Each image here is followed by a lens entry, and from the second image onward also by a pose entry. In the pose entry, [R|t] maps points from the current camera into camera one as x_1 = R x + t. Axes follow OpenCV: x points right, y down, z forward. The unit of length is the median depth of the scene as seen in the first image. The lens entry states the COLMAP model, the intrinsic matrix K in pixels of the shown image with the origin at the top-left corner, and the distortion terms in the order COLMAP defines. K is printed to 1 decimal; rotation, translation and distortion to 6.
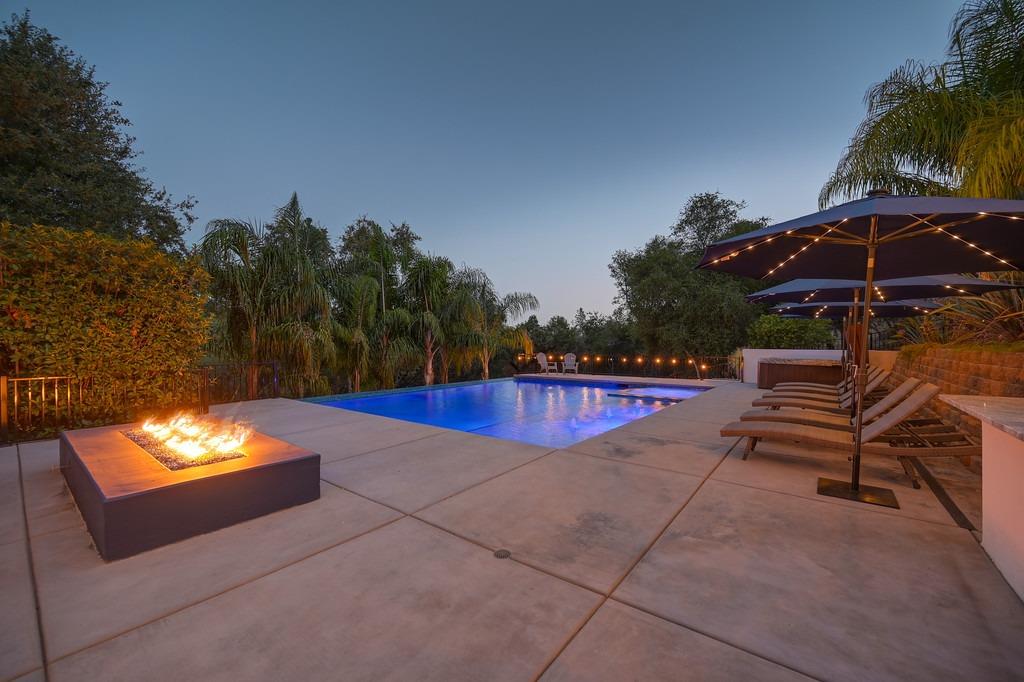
lens RADIAL K [[402.2, 0, 509.2], [0, 402.2, 341.0], [0, 0, 1]] dist [-0.000169, -0.000344]
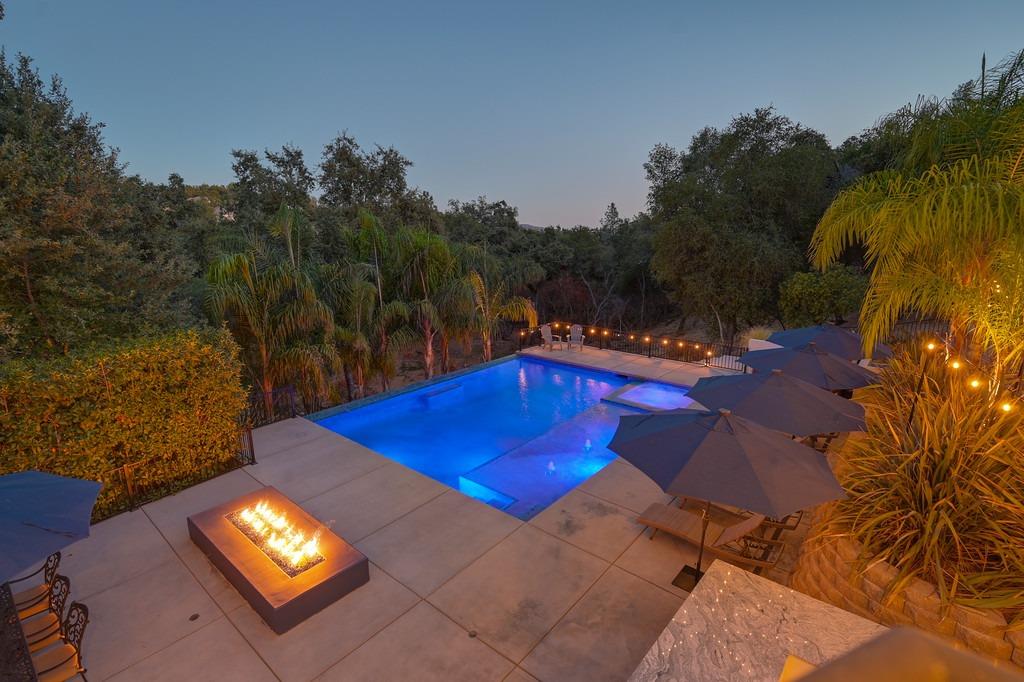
lens RADIAL K [[495.0, 0, 509.0], [0, 495.0, 338.1], [0, 0, 1]] dist [-0.000406, -0.000325]
pose [[0.999396, 0.002912, -0.034632, 0.034721], [0.004864, 0.974956, 0.222345, -0.205997], [0.034412, -0.222379, 0.974353, -0.149596]]
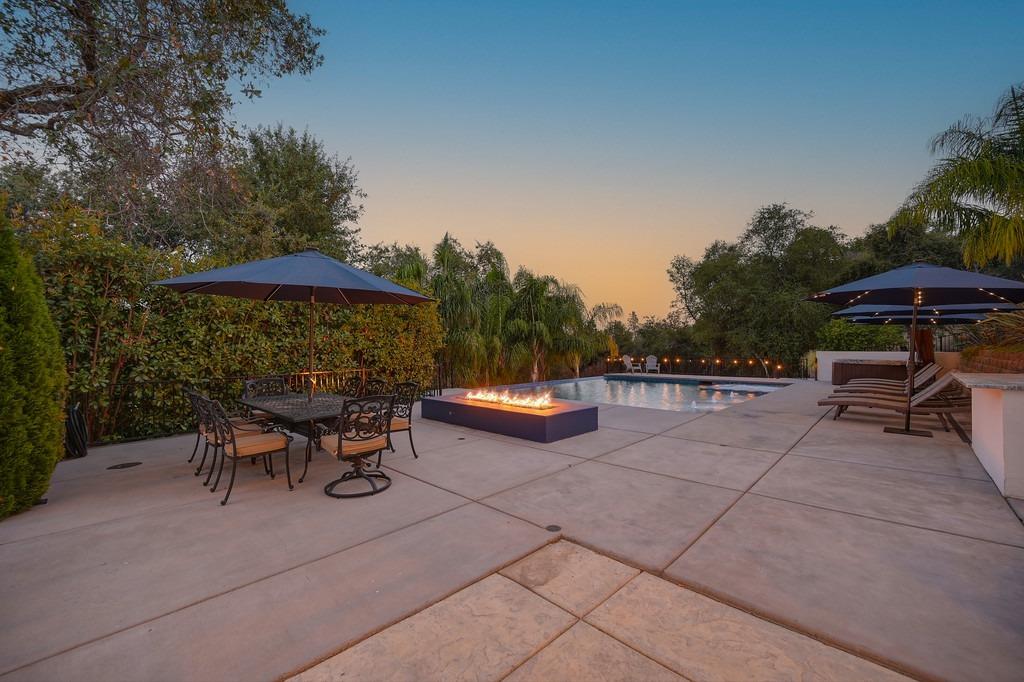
lens RADIAL K [[402.2, 0, 509.3], [0, 402.2, 344.9], [0, 0, 1]] dist [-0.000169, -0.000344]
pose [[0.994509, -0.004325, -0.104559, -0.135512], [0.004487, 0.999989, 0.001312, -0.002767], [0.104552, -0.001774, 0.994518, -0.184293]]
